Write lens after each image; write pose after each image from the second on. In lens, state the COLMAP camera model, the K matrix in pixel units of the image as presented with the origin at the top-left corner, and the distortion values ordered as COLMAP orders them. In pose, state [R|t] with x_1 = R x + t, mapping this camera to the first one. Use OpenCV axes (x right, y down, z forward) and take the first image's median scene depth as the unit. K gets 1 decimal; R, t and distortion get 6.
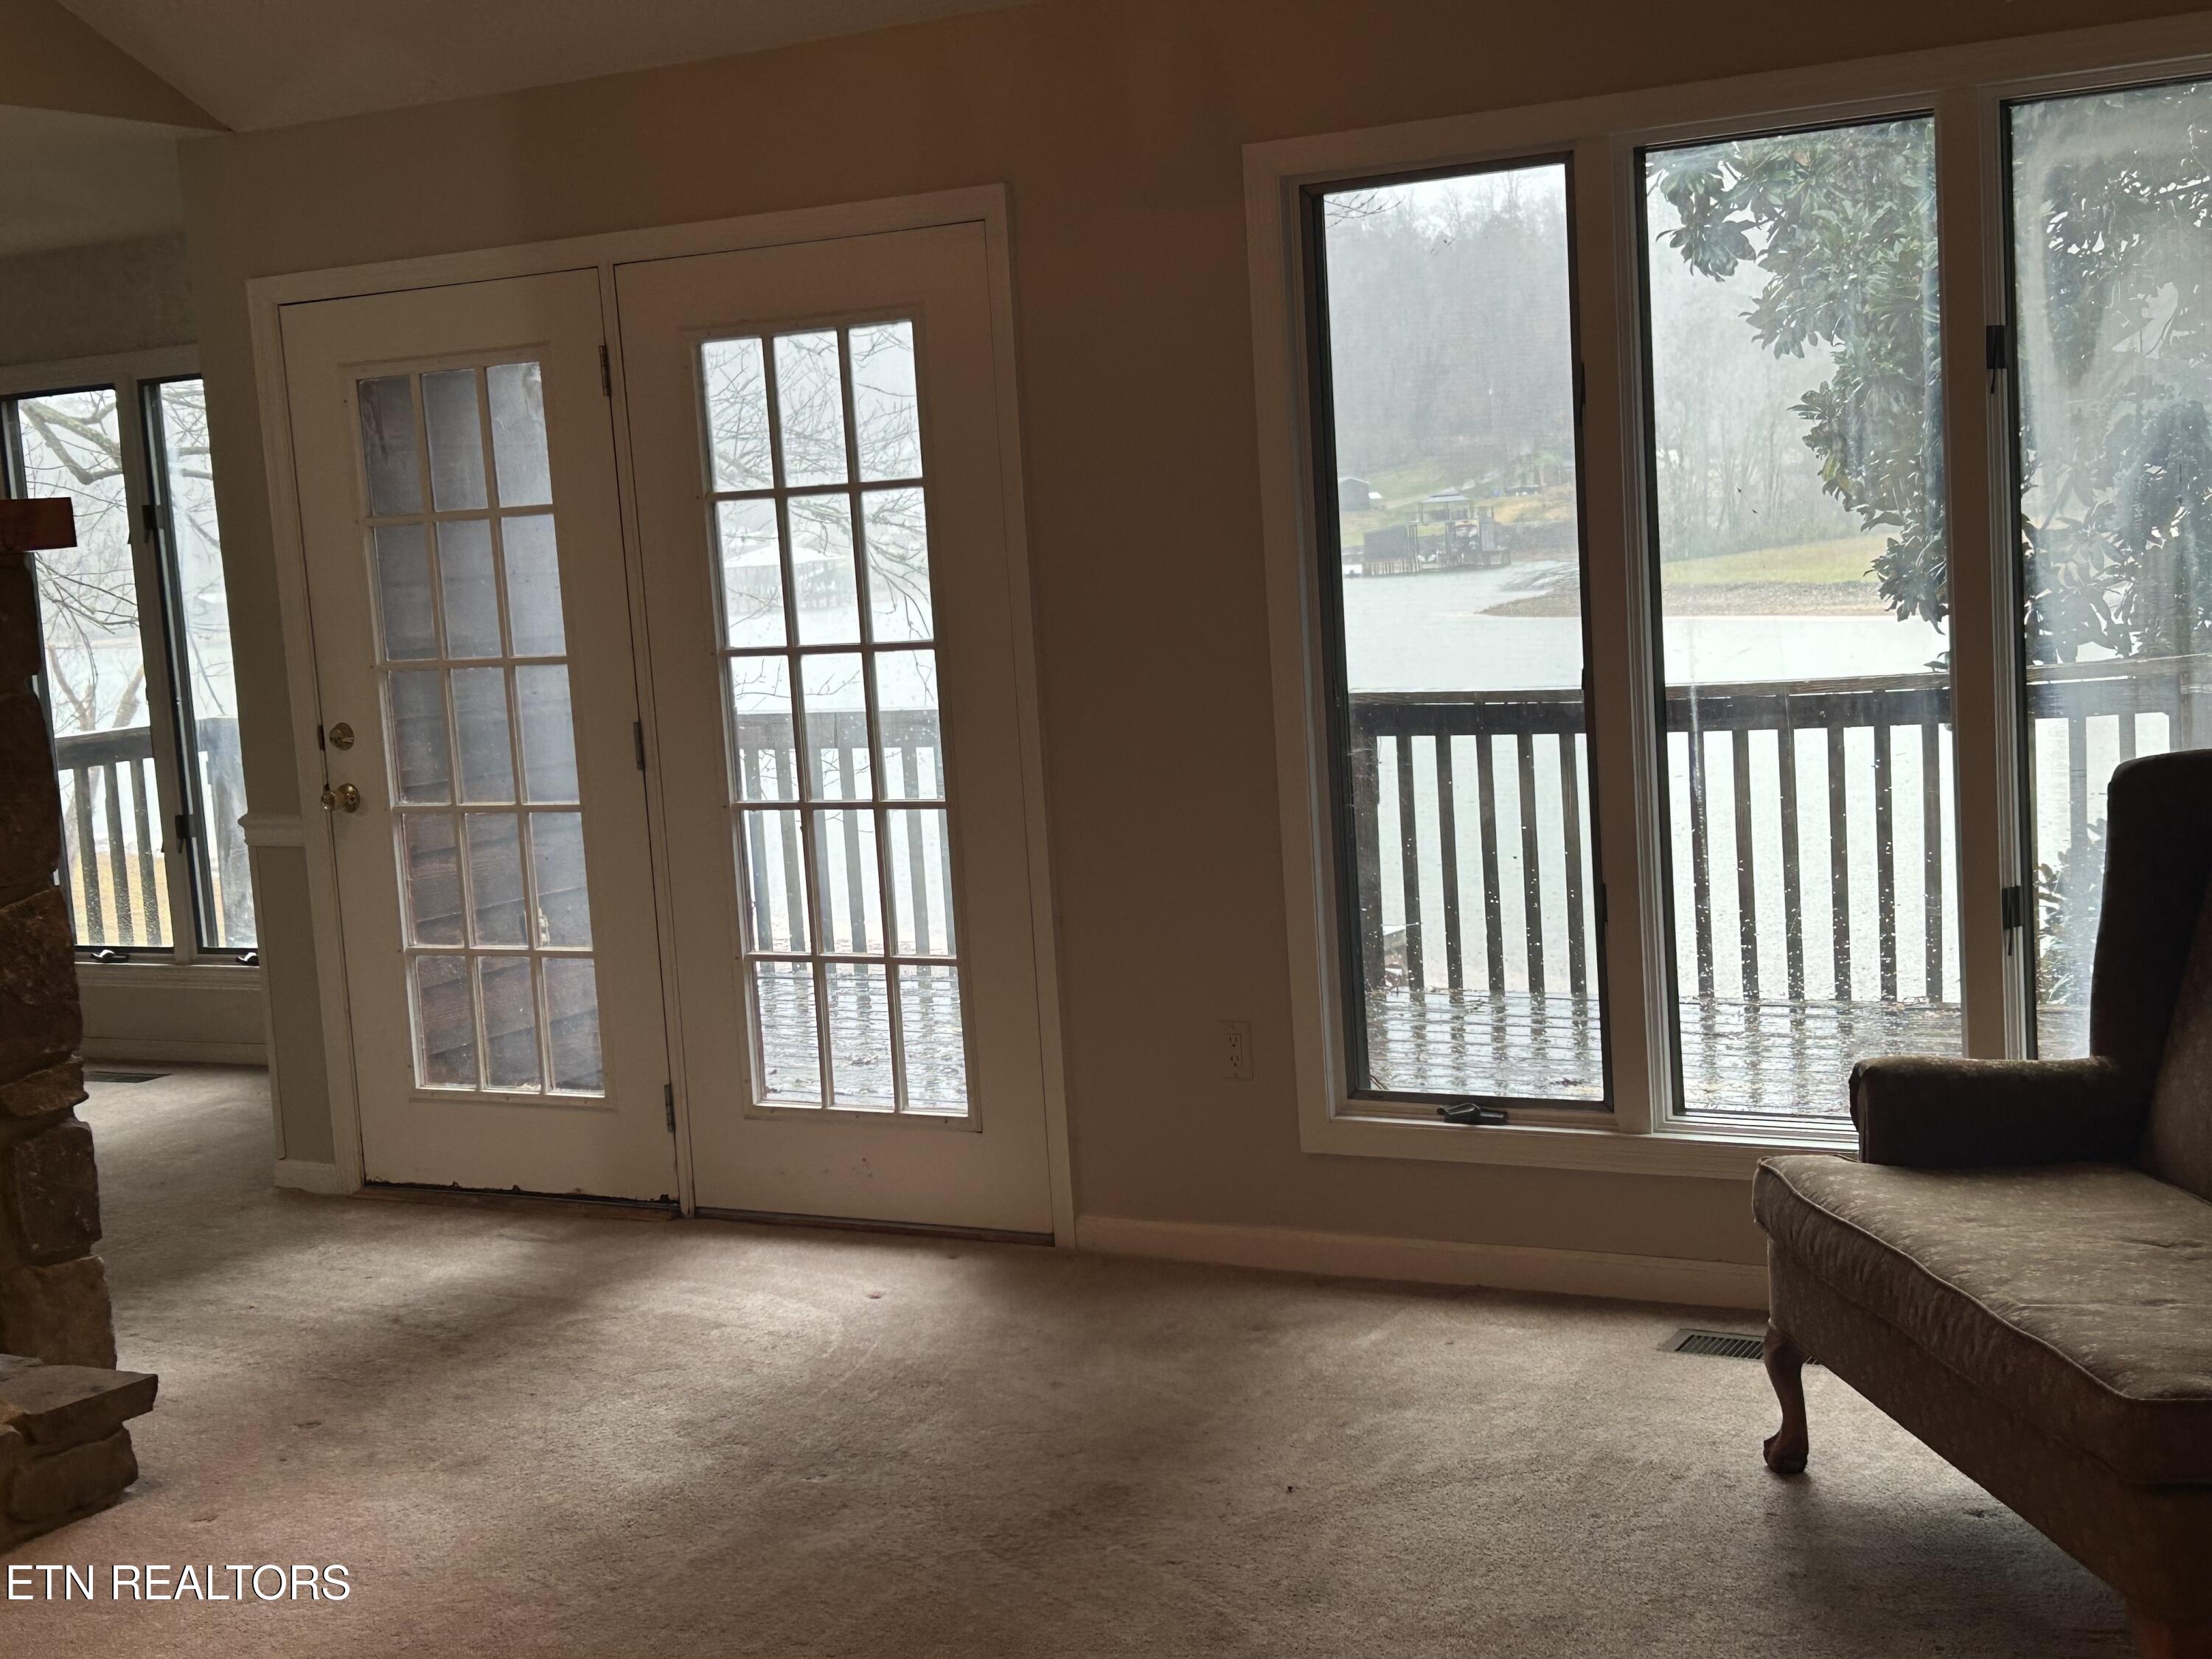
lens RADIAL K [[2890.5, 0, 1108.1], [0, 2890.5, 843.7], [0, 0, 1]] dist [0.070734, 0.000000]
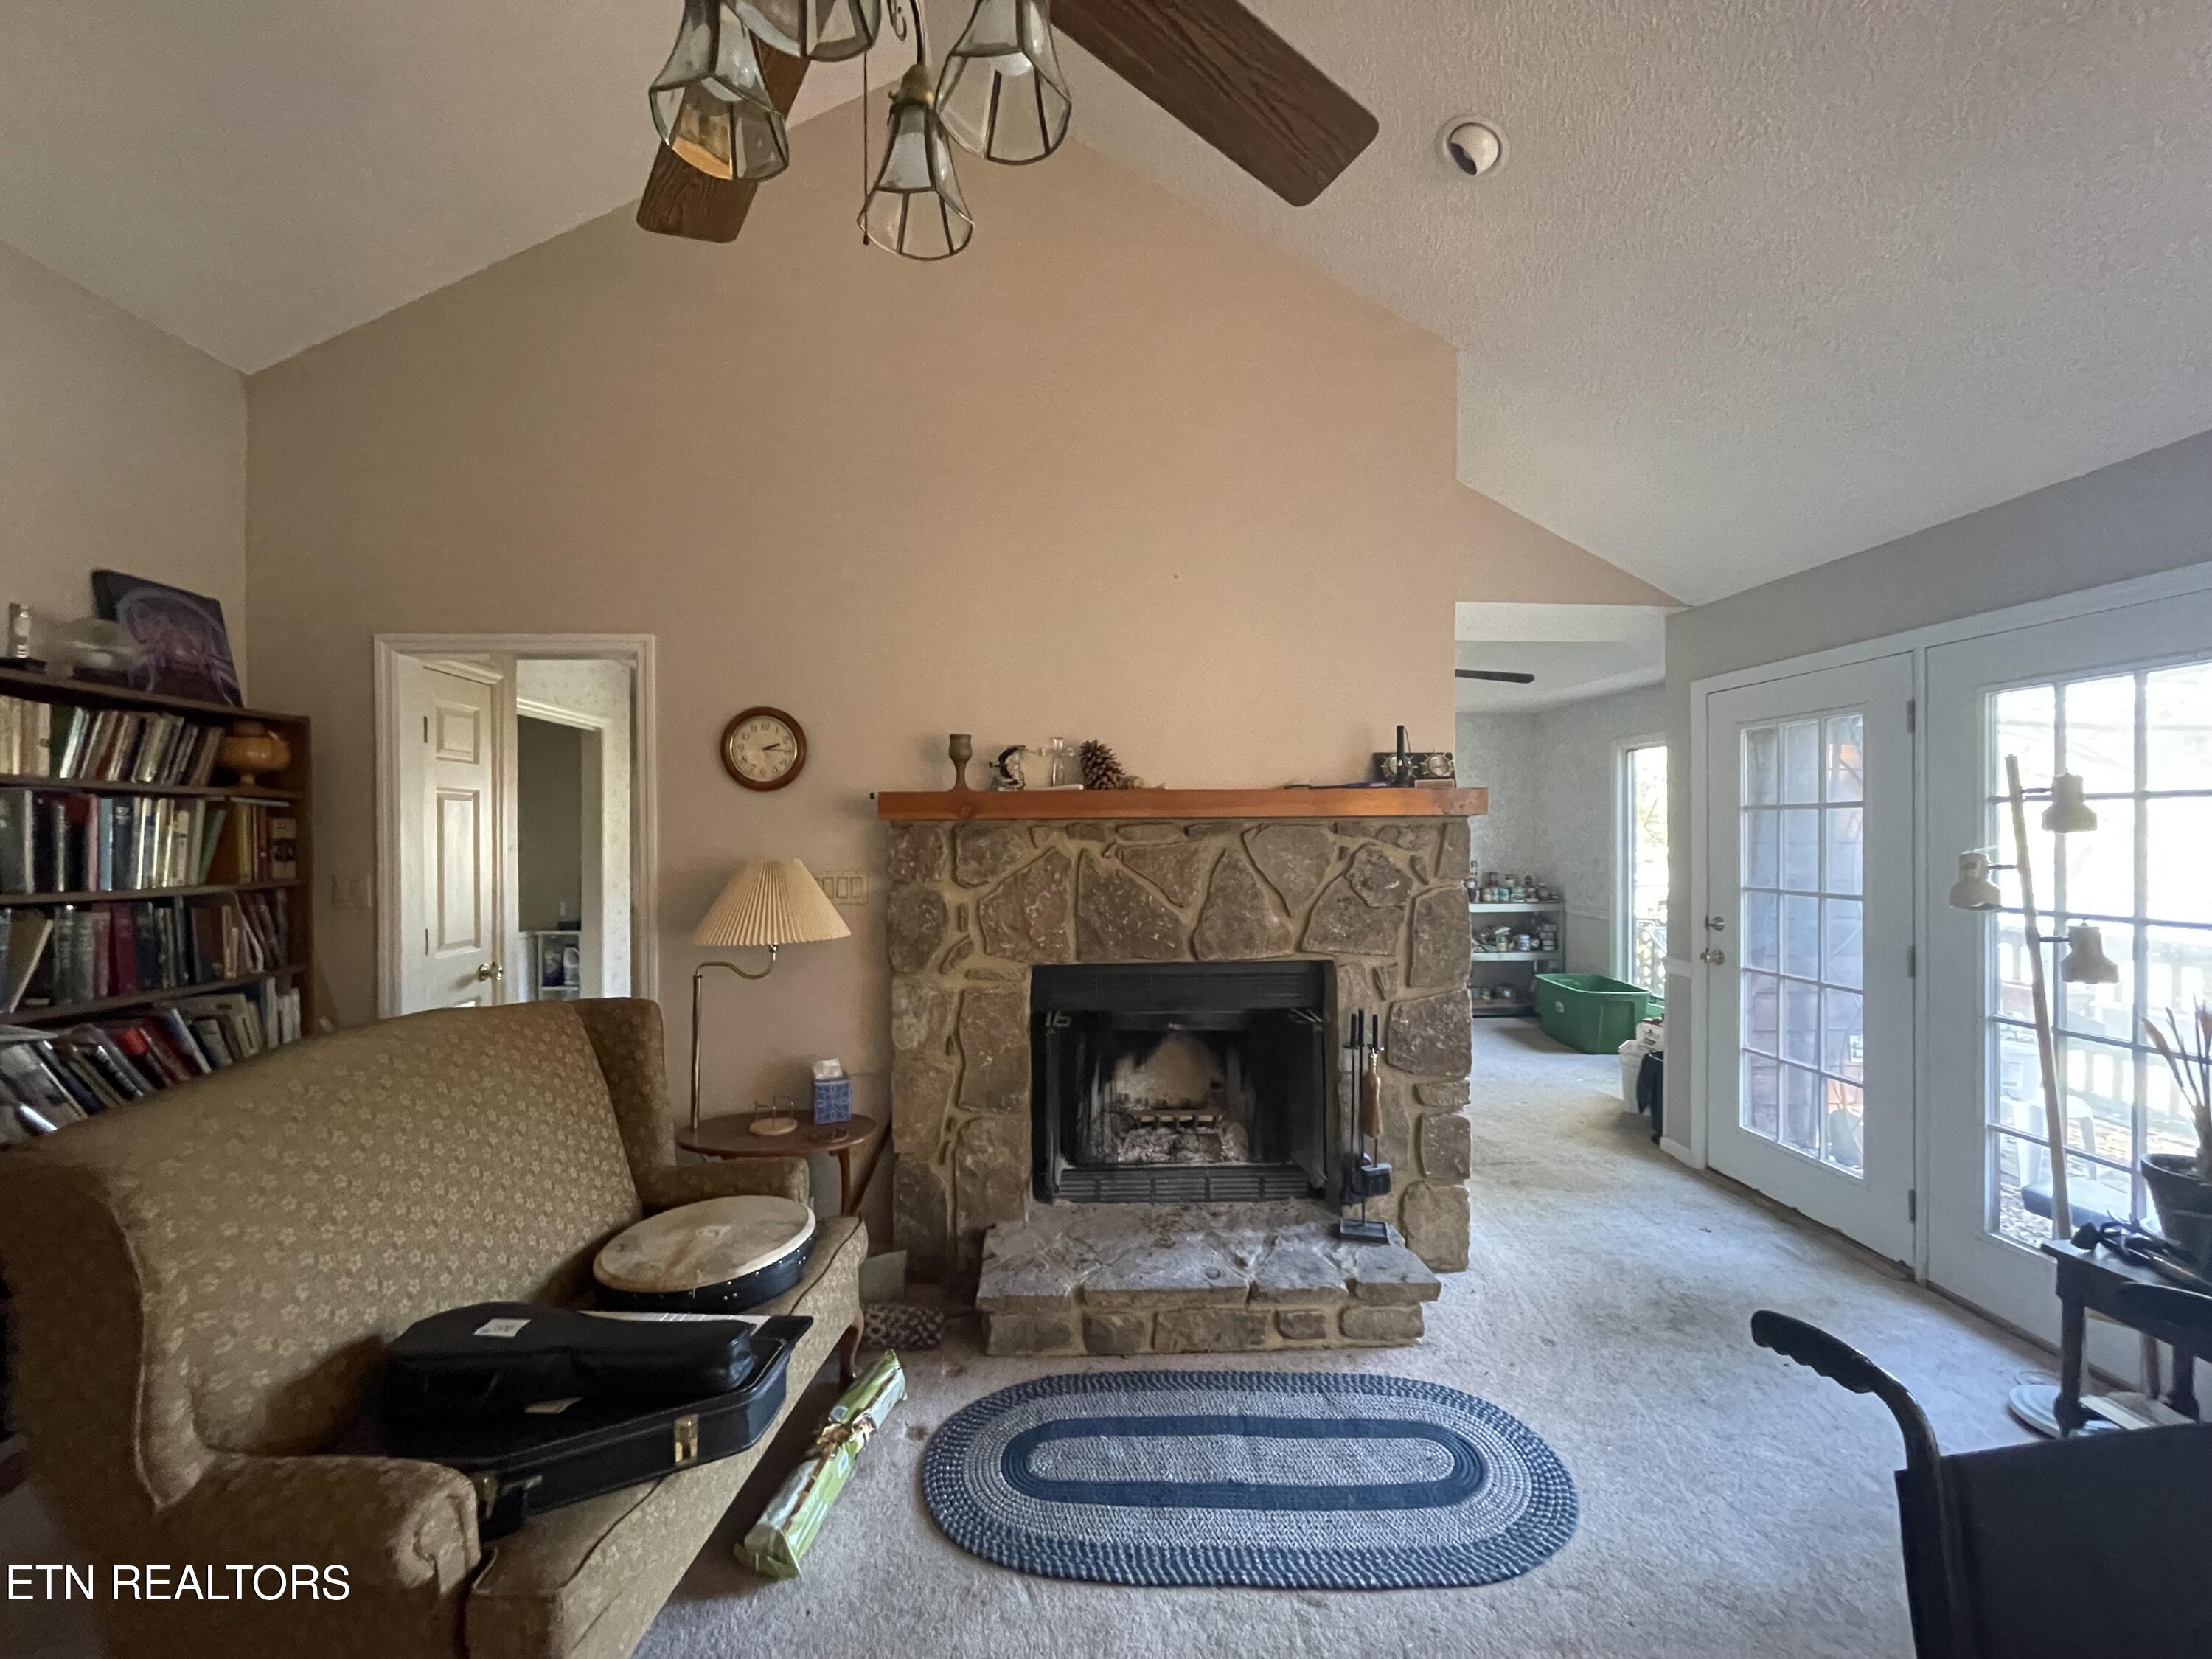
lens RADIAL K [[888.6, 0, 1102.9], [0, 888.6, 833.1], [0, 0, 1]] dist [-0.009563, 0.000538]
pose [[0.528114, 0.066312, -0.846580, -0.000477], [-0.127465, 0.991841, -0.001825, -0.045663], [0.839552, 0.108874, 0.532258, 0.394675]]
